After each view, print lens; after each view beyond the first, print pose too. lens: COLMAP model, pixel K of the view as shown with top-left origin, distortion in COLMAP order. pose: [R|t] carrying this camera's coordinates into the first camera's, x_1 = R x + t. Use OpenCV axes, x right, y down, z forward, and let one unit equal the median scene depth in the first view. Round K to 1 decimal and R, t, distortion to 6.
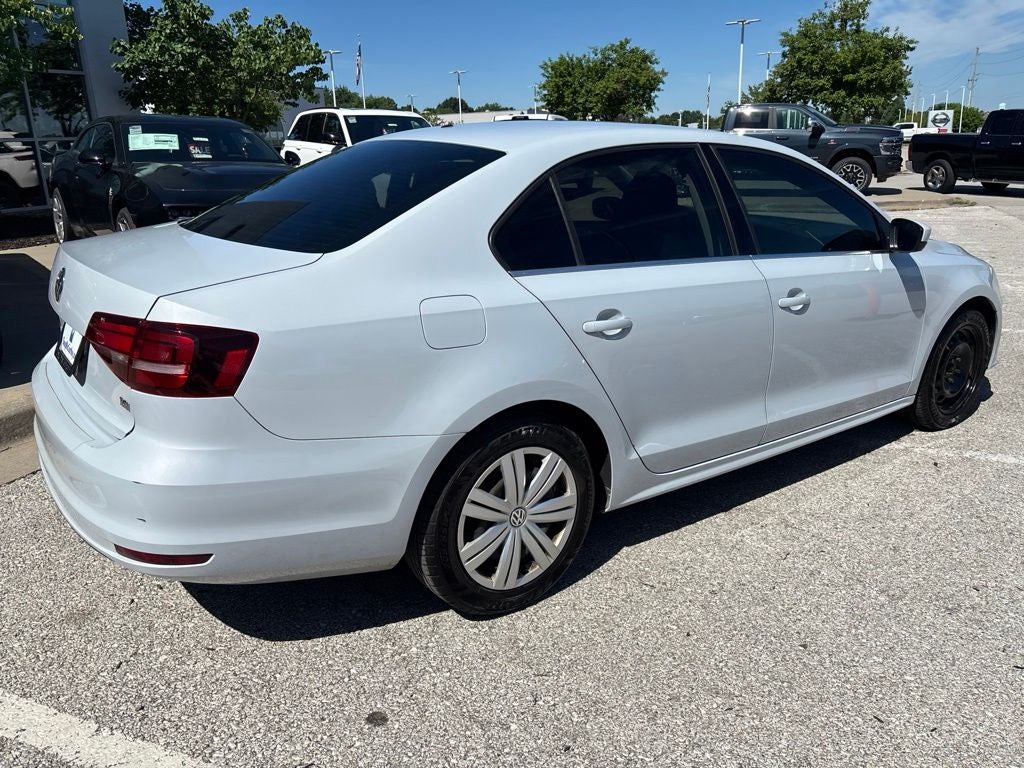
lens RADIAL K [[774.2, 0, 512.9], [0, 774.2, 375.6], [0, 0, 1]] dist [0.050065, -0.062417]
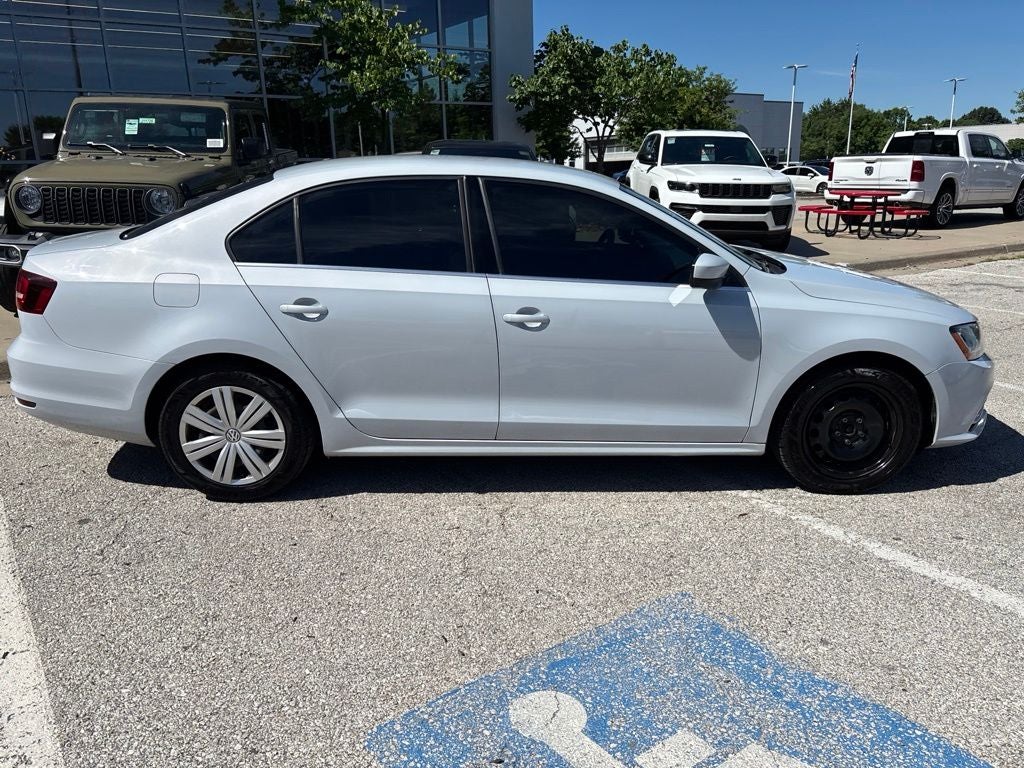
lens RADIAL K [[774.2, 0, 512.7], [0, 774.2, 389.0], [0, 0, 1]] dist [0.050065, -0.062417]
pose [[0.829226, 0.164509, -0.534154, 1.073324], [-0.165626, 0.985102, 0.046273, -0.047936], [0.533809, 0.050099, 0.844120, 0.055043]]
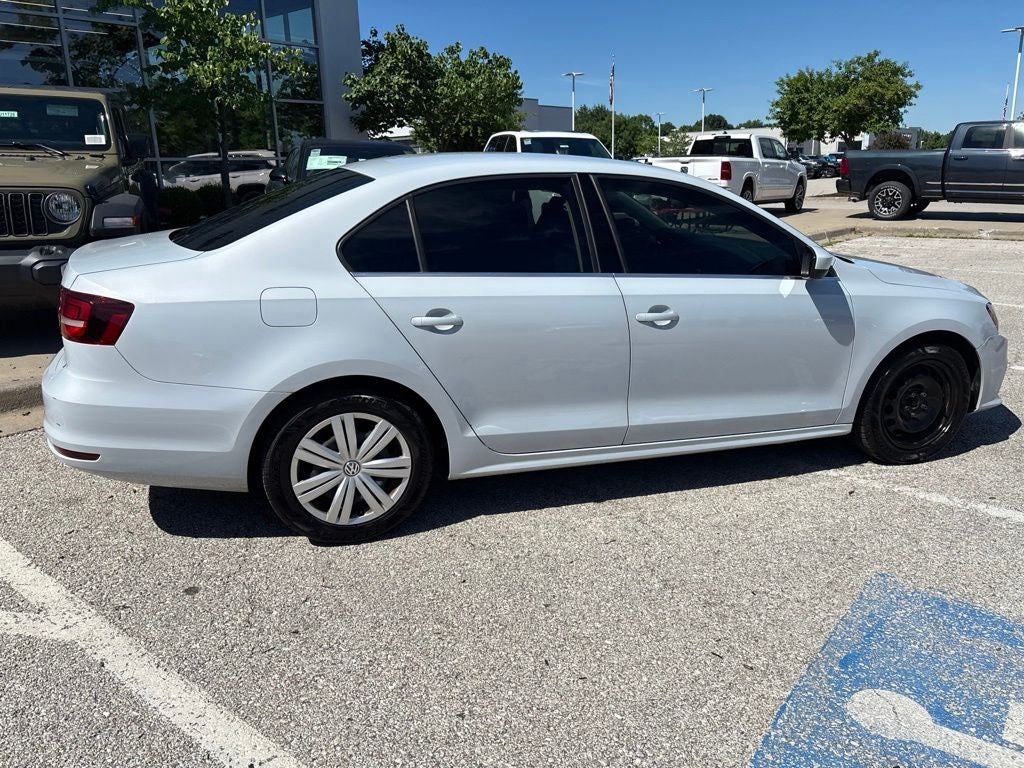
lens RADIAL K [[774.2, 0, 512.4], [0, 774.2, 375.1], [0, 0, 1]] dist [0.050065, -0.062417]
pose [[0.951228, 0.087675, -0.295767, 0.555906], [-0.093782, 0.995572, -0.006497, 0.014584], [0.293887, 0.033918, 0.955238, -0.118641]]
